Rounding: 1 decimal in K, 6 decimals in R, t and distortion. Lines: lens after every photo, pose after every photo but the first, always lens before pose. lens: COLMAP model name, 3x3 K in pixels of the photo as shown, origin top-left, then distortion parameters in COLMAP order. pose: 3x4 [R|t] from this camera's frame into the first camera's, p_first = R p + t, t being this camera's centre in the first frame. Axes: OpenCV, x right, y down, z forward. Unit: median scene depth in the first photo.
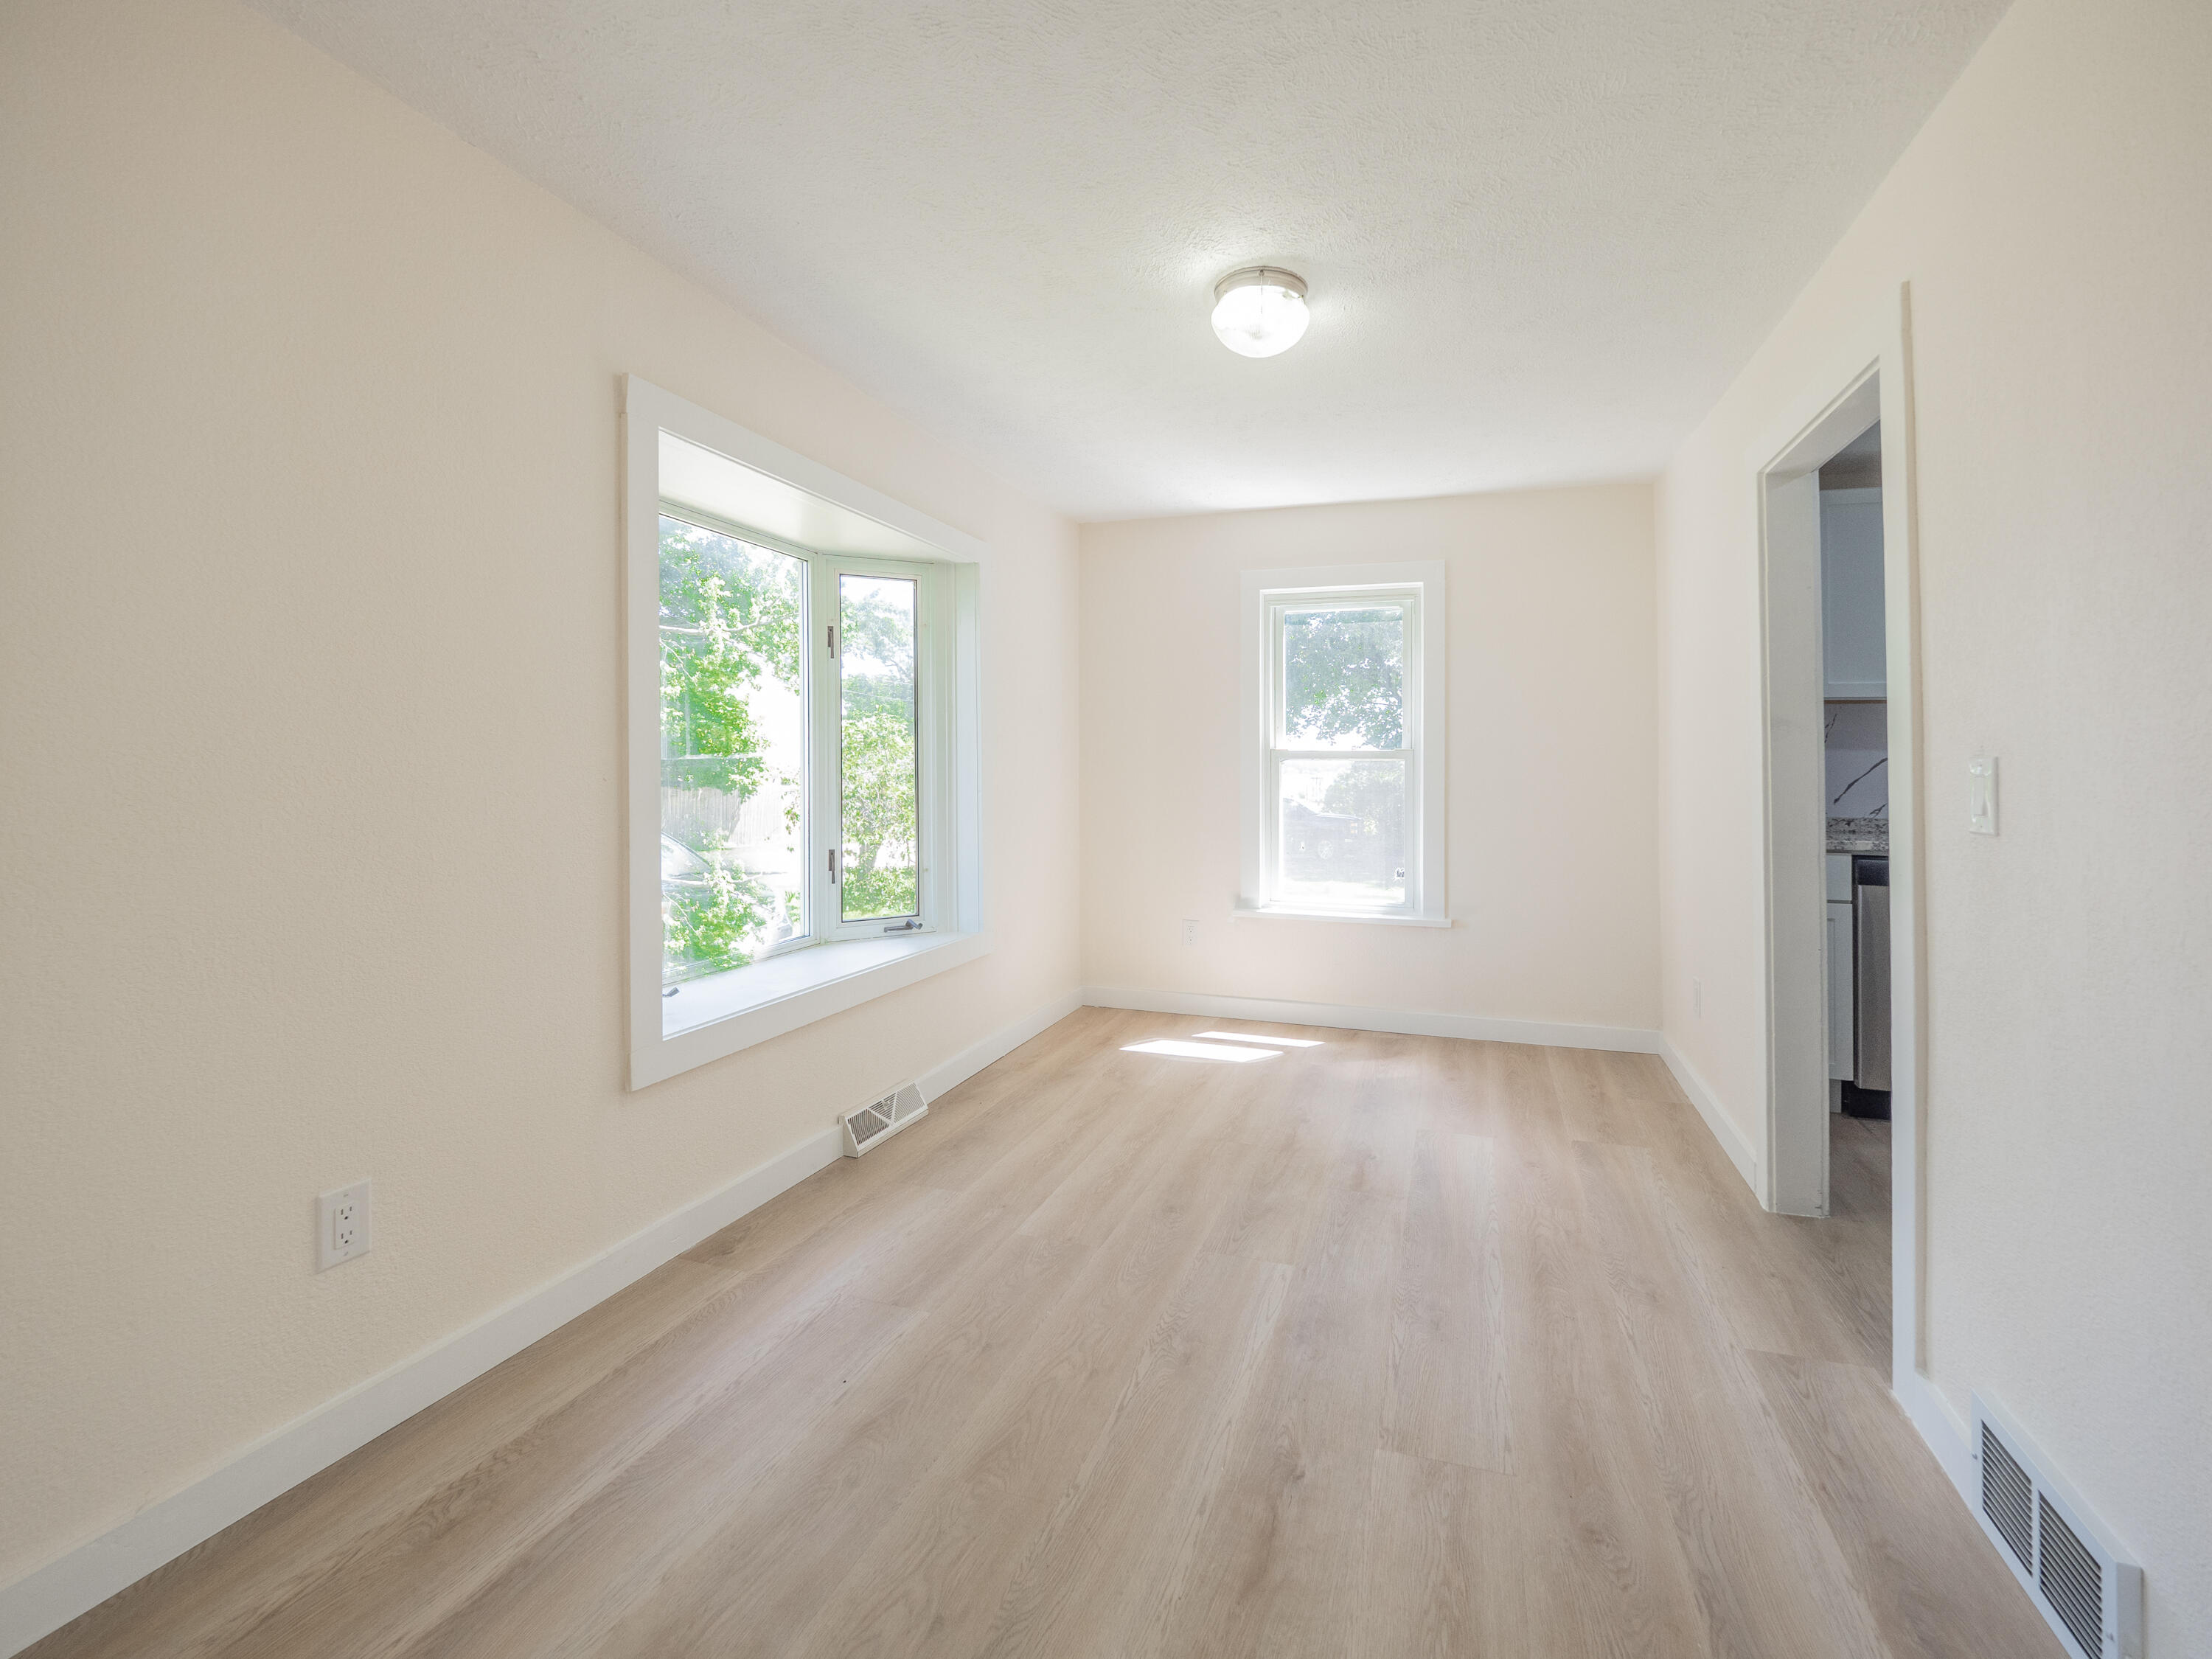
lens RADIAL K [[1029.7, 0, 1106.0], [0, 1029.7, 829.5], [0, 0, 1]] dist [-0.021164, 0.000002]
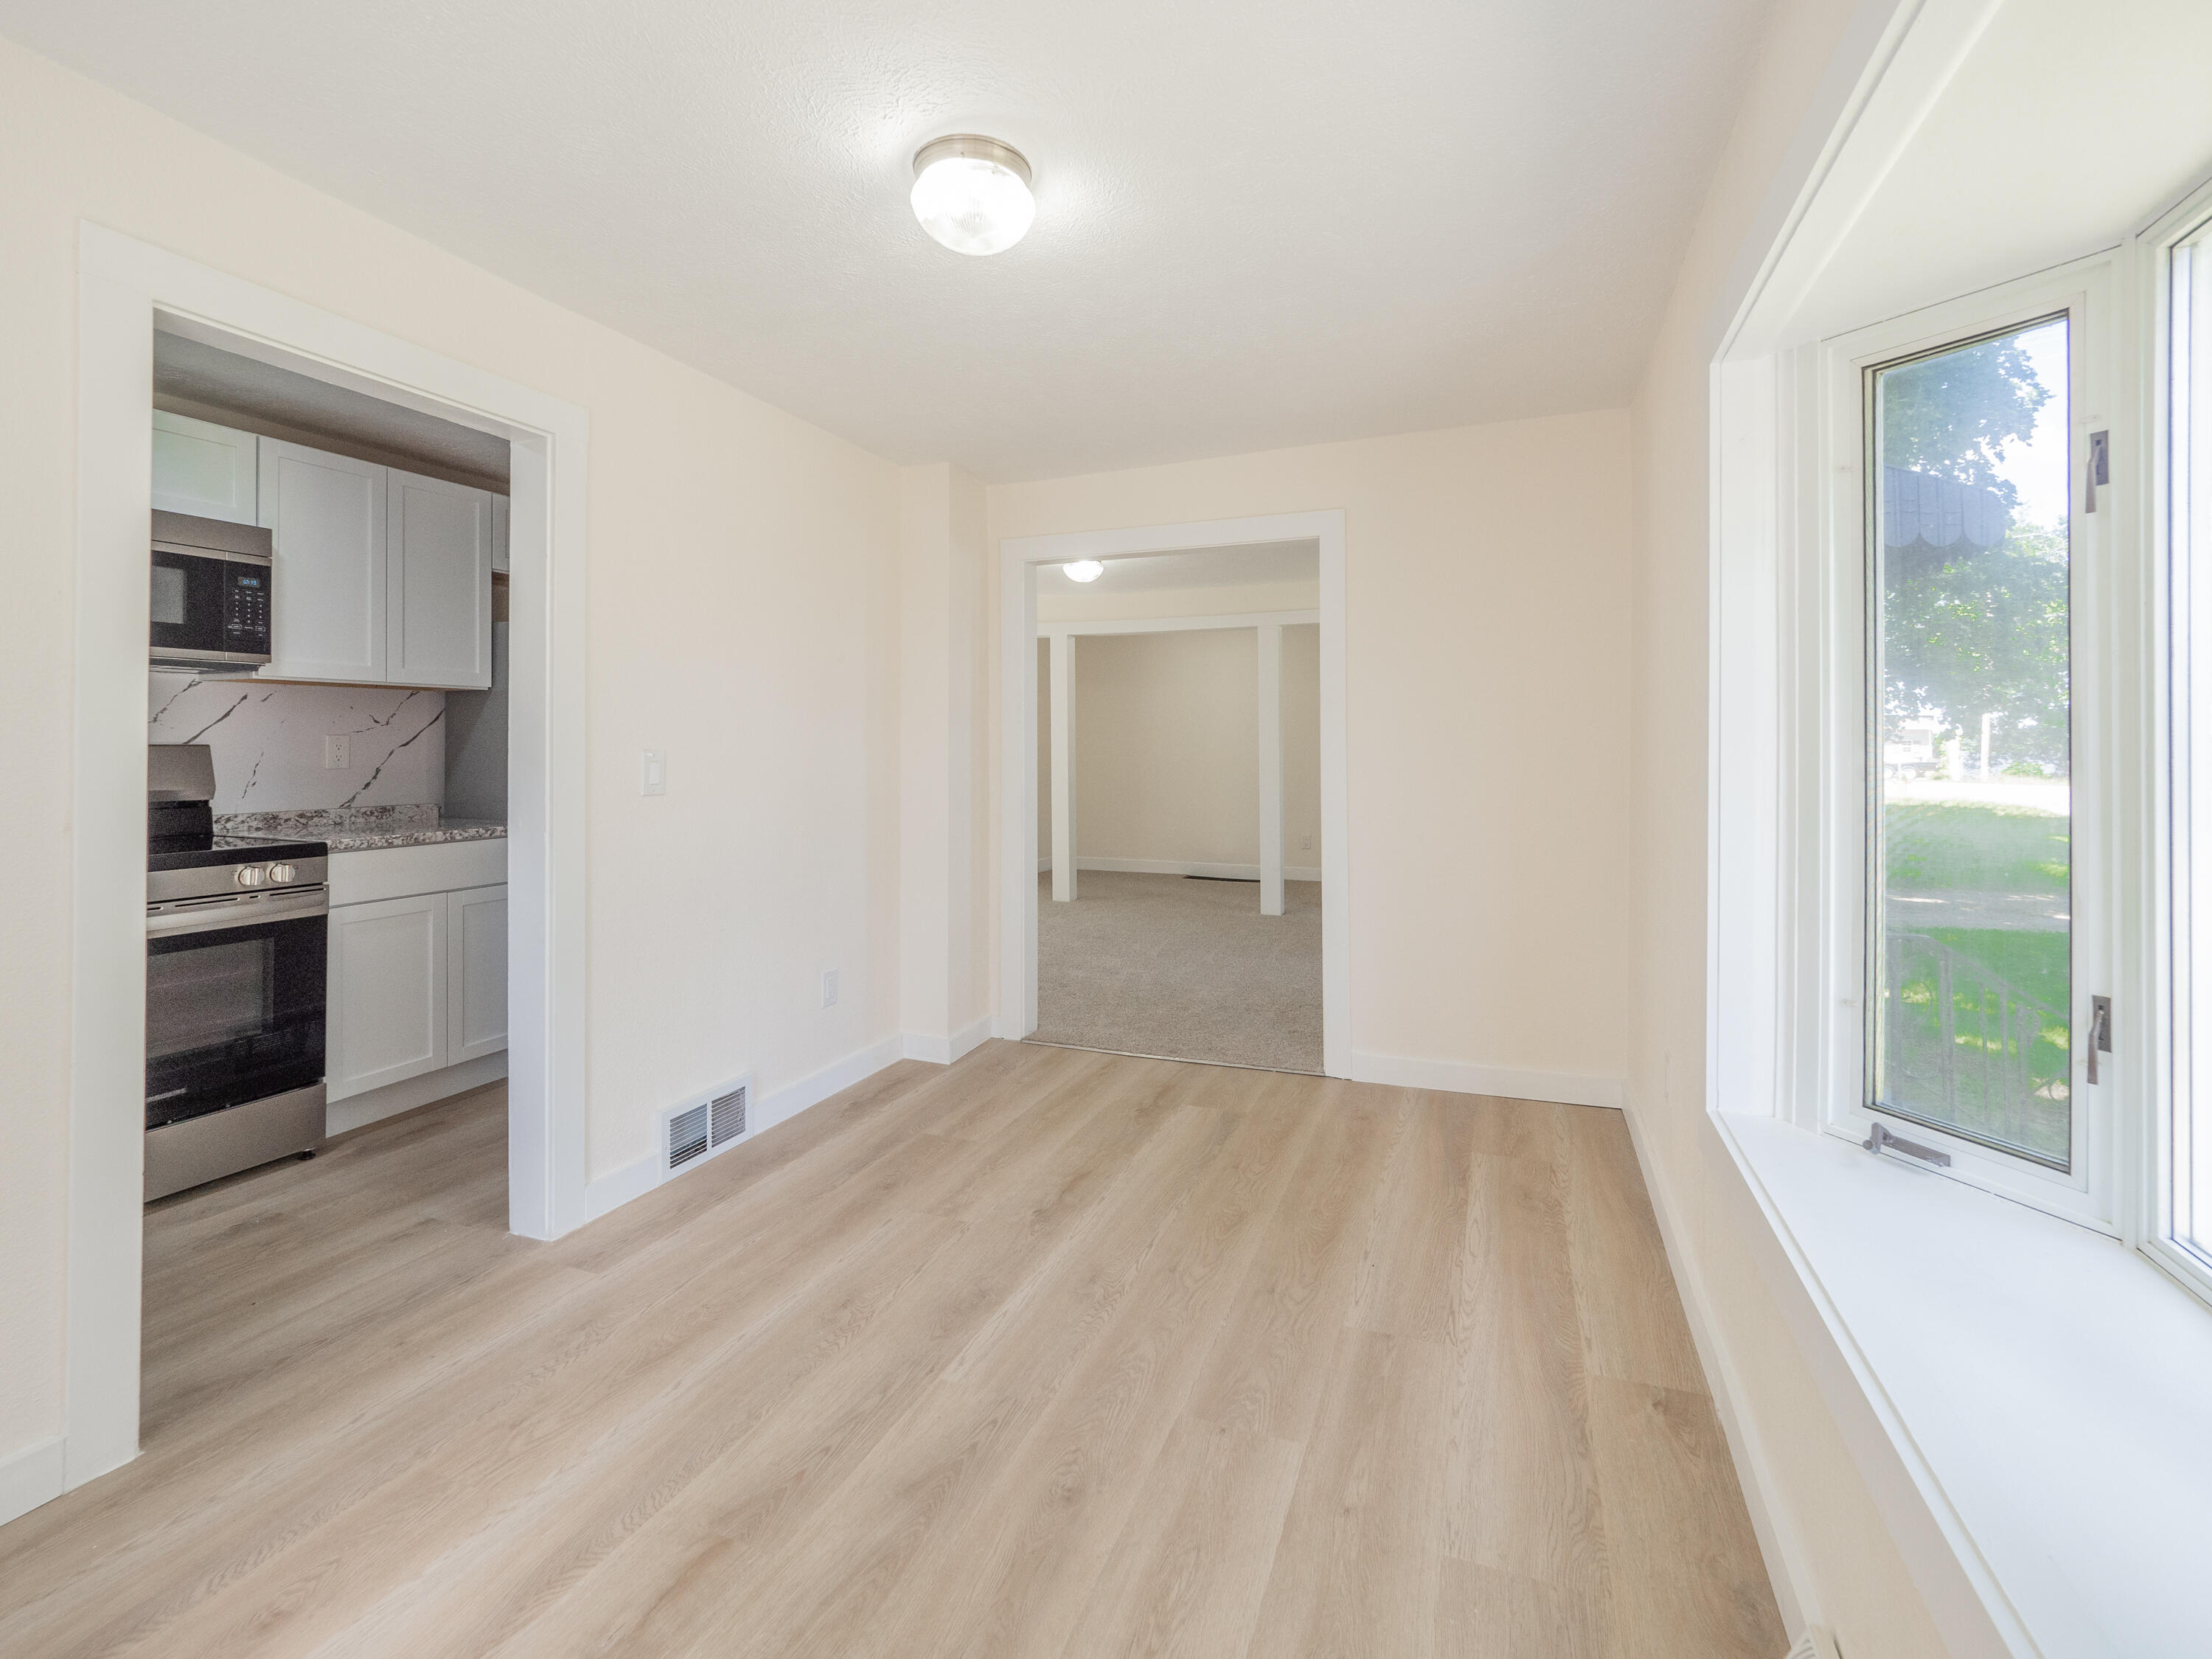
lens RADIAL K [[1029.7, 0, 1106.0], [0, 1029.7, 829.5], [0, 0, 1]] dist [-0.021164, 0.000002]
pose [[-0.999608, -0.015076, 0.023573, 0.043031], [-0.011680, 0.990353, 0.138073, -0.139145], [-0.025427, 0.137743, -0.990141, 1.991449]]
